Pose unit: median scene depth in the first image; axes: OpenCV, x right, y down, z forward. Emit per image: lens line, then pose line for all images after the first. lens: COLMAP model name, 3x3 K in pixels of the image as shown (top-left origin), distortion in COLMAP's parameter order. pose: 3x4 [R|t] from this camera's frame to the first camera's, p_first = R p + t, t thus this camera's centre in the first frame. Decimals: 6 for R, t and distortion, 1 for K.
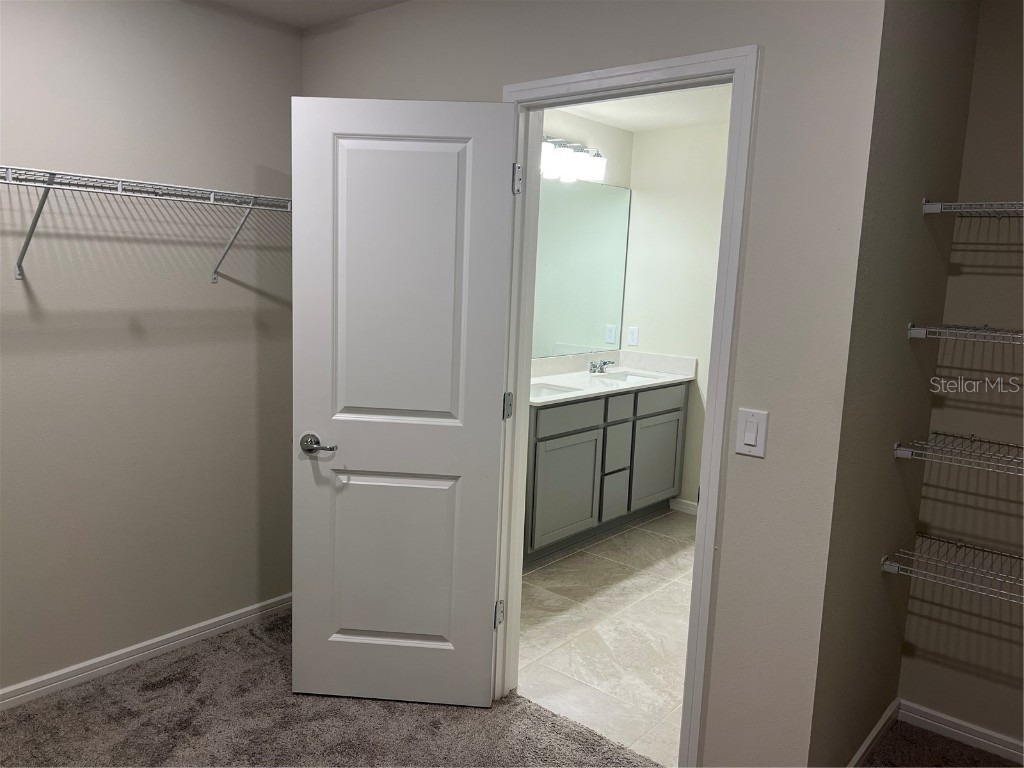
lens RADIAL K [[772.7, 0, 512.5], [0, 772.7, 383.5], [0, 0, 1]] dist [0.057156, -0.063527]
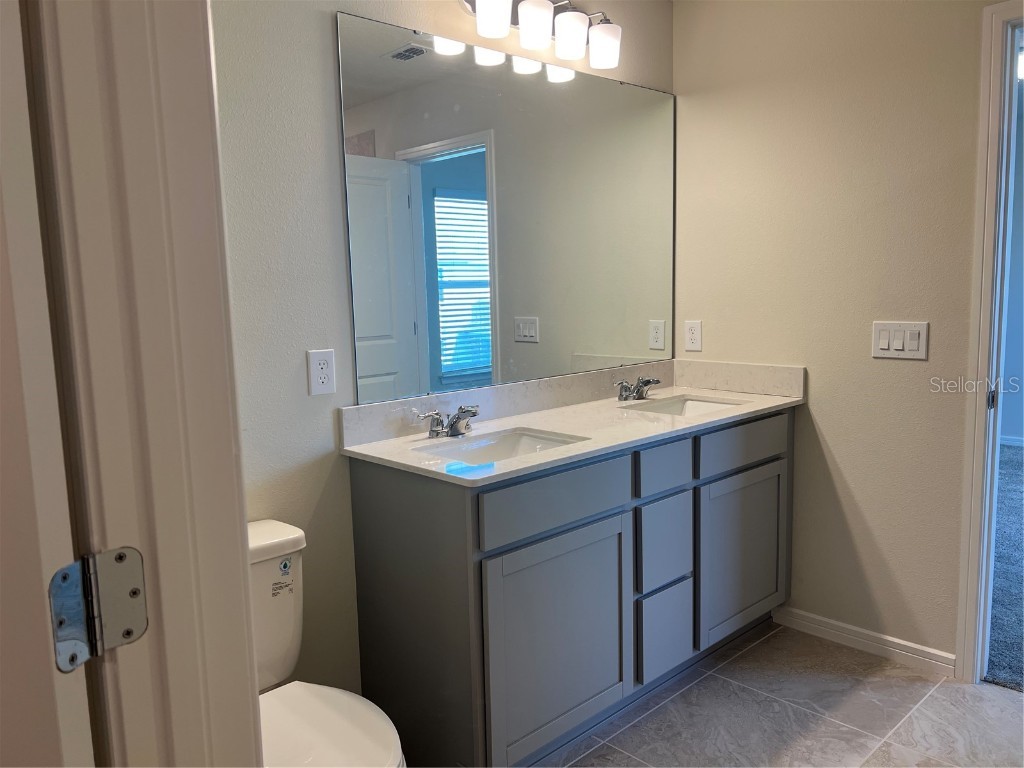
lens RADIAL K [[772.7, 0, 509.2], [0, 772.7, 378.6], [0, 0, 1]] dist [0.057156, -0.063527]
pose [[0.992038, -0.051665, -0.114852, 0.087816], [0.048748, 0.998417, -0.028064, -0.018836], [0.116120, 0.022242, 0.992986, 0.410895]]
